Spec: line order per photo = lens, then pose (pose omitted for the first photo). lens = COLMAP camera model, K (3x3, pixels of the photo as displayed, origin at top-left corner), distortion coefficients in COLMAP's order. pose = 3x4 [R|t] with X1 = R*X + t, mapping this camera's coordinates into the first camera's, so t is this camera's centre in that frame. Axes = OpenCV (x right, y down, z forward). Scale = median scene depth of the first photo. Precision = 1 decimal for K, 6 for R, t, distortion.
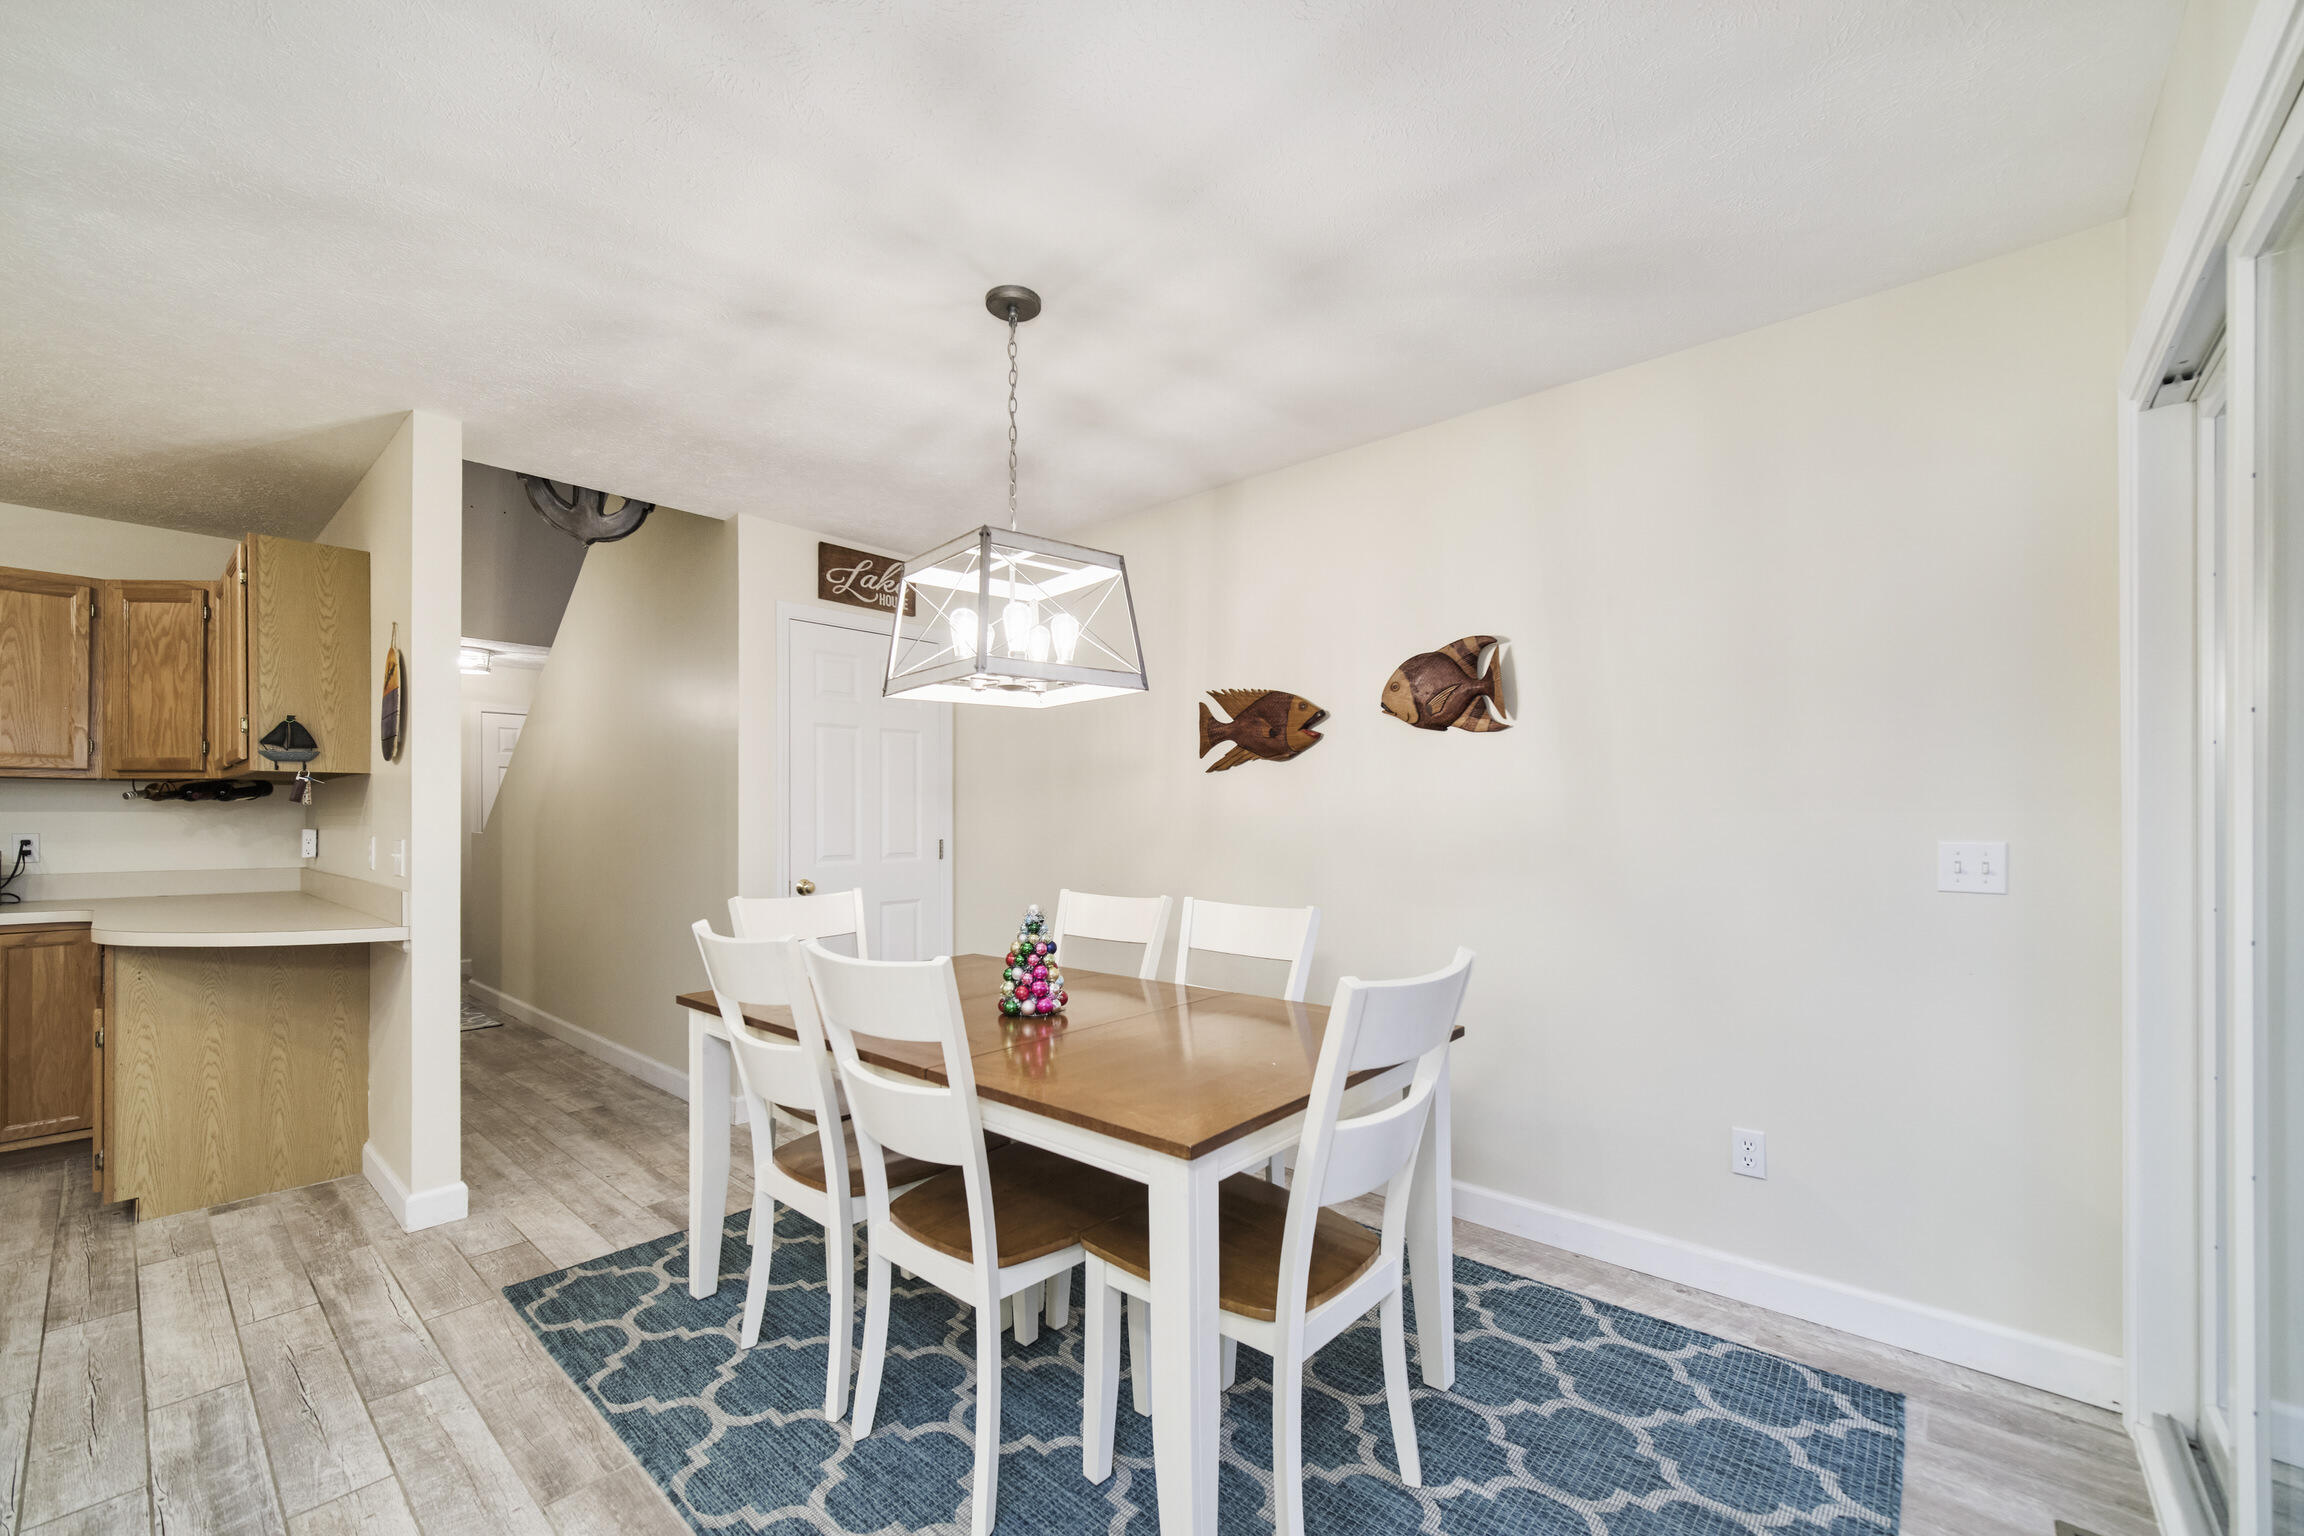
lens RADIAL K [[938.2, 0, 1148.2], [0, 938.2, 819.7], [0, 0, 1]] dist [0.000560, 0.000222]
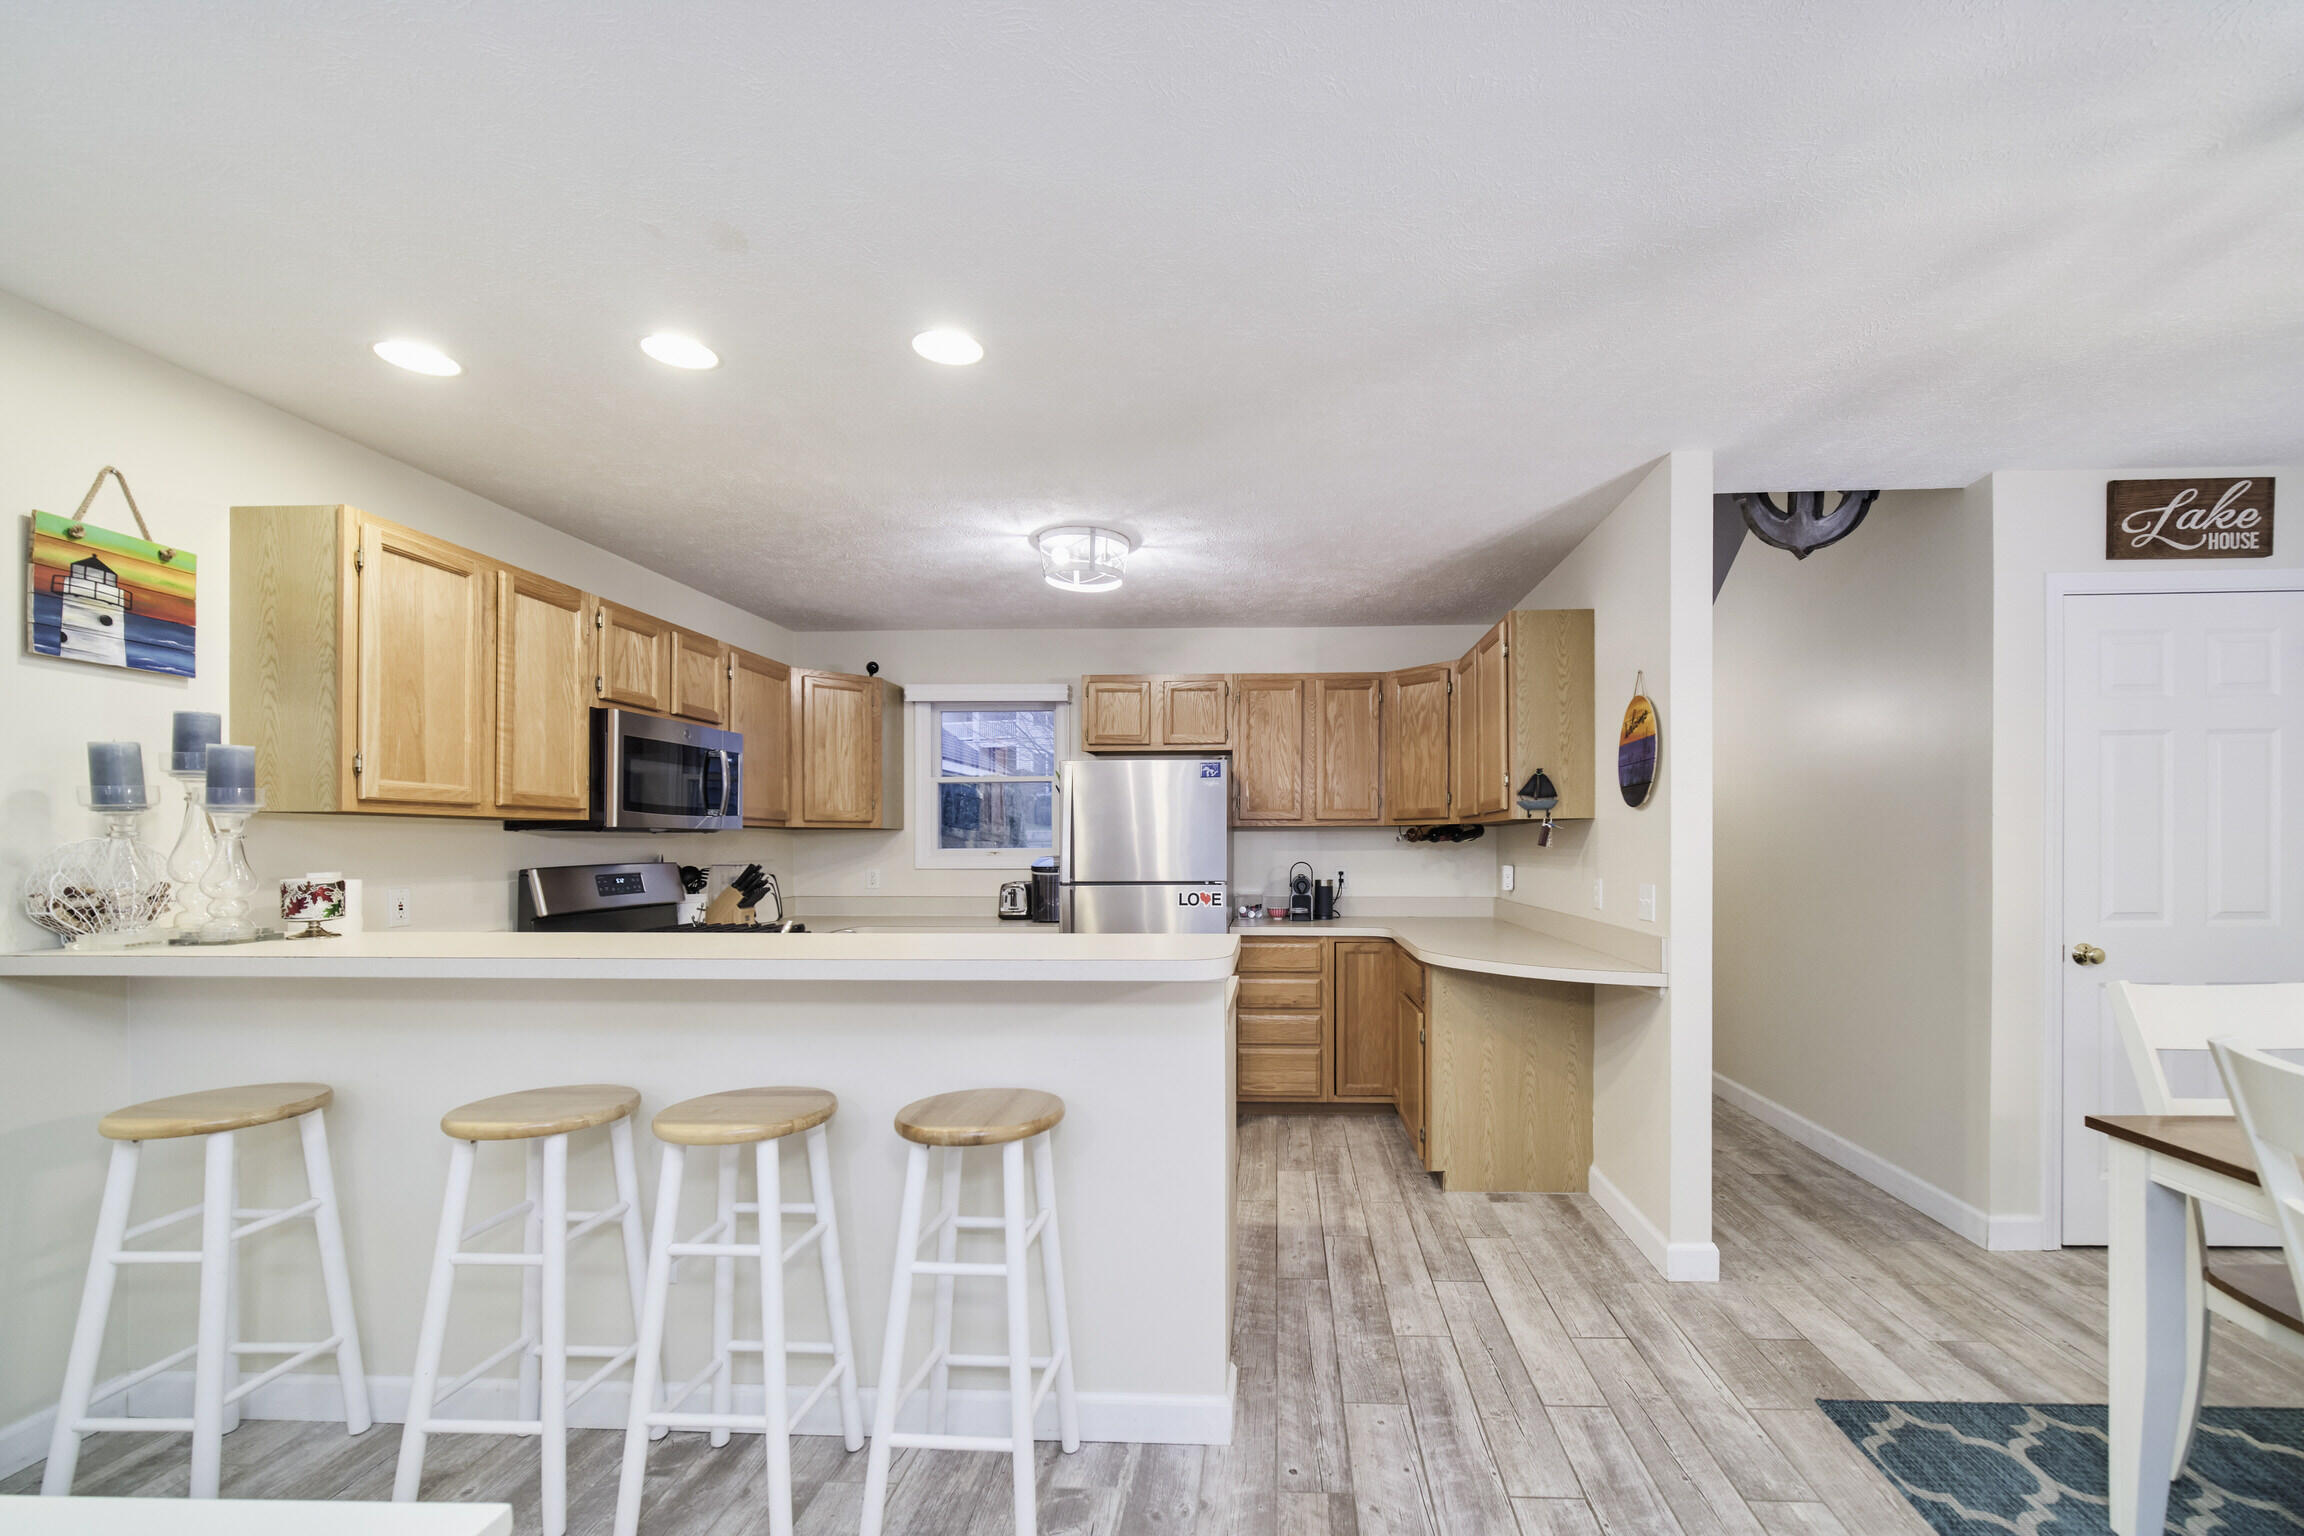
lens RADIAL K [[947.8, 0, 1220.3], [0, 947.8, 846.2], [0, 0, 1]] dist [0.000917, -0.000130]
pose [[0.628418, 0.000219, -0.777876, -0.266338], [0.004717, 0.999980, 0.004093, -0.024429], [0.777862, -0.006241, 0.628404, -0.000499]]
